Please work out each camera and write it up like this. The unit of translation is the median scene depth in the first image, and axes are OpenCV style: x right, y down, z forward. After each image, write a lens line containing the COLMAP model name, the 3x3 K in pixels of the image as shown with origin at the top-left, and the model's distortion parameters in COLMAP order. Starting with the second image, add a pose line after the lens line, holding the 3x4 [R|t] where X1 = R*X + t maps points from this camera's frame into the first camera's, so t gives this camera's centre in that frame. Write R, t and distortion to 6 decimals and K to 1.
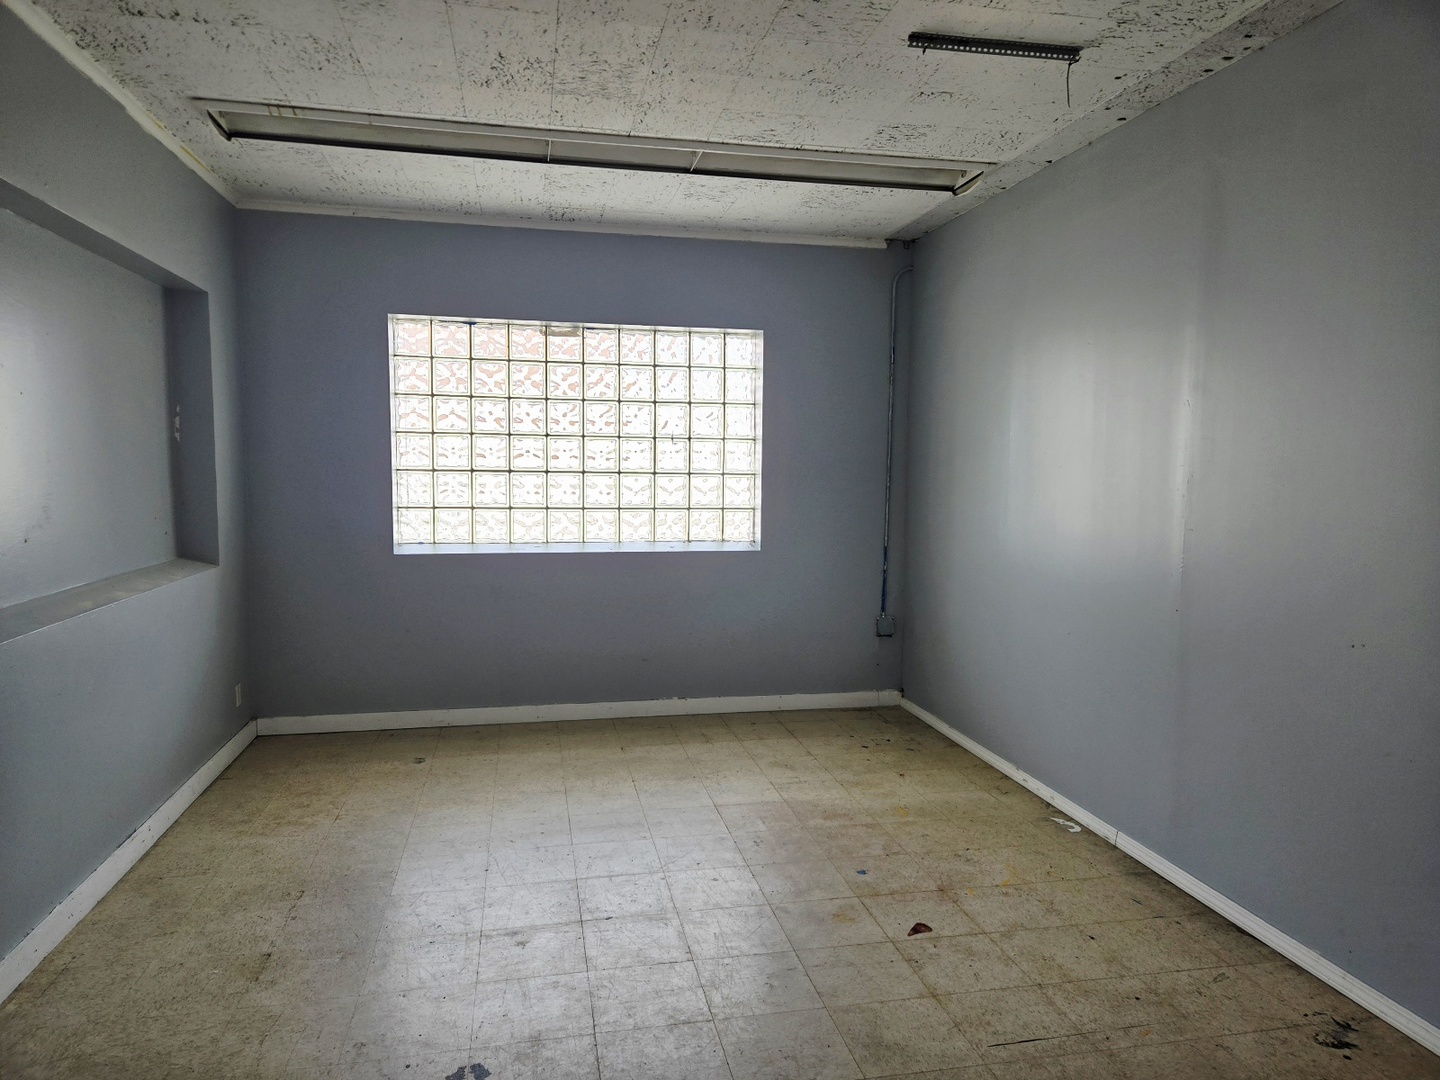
lens RADIAL K [[957.2, 0, 721.3], [0, 957.2, 541.2], [0, 0, 1]] dist [0.069855, -0.053166]
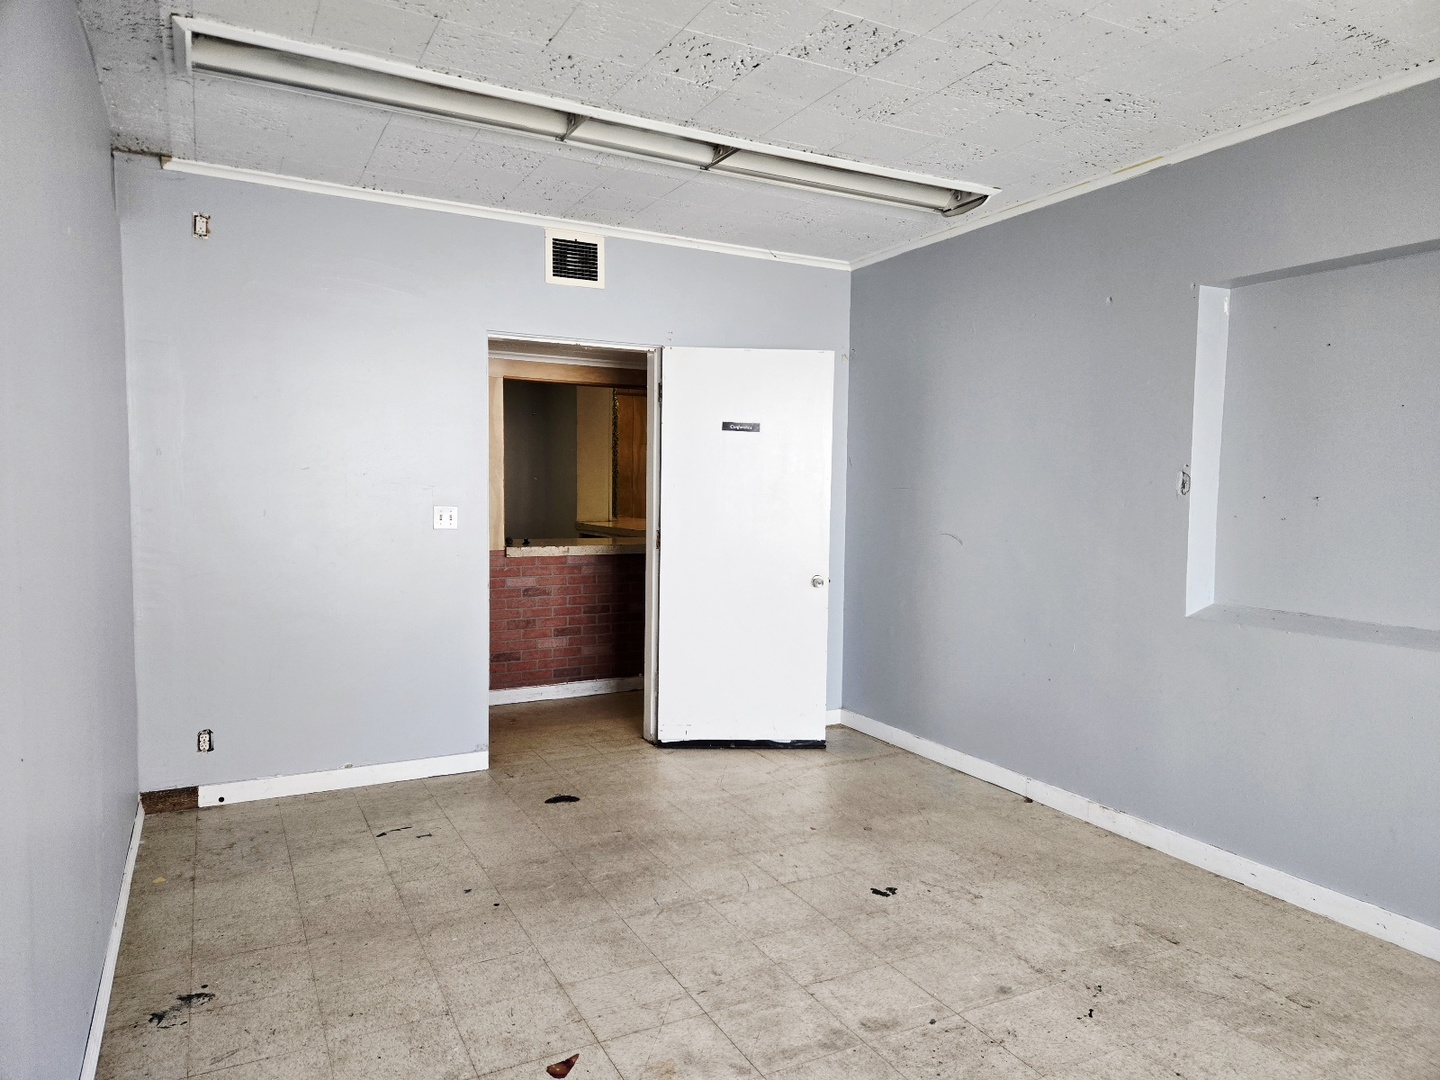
lens RADIAL K [[957.2, 0, 720.3], [0, 957.2, 539.2], [0, 0, 1]] dist [0.069855, -0.053166]
pose [[-0.959664, -0.006201, -0.281081, 0.342483], [-0.045908, 0.989795, 0.134899, -0.148189], [0.277376, 0.142361, -0.950156, 1.924062]]
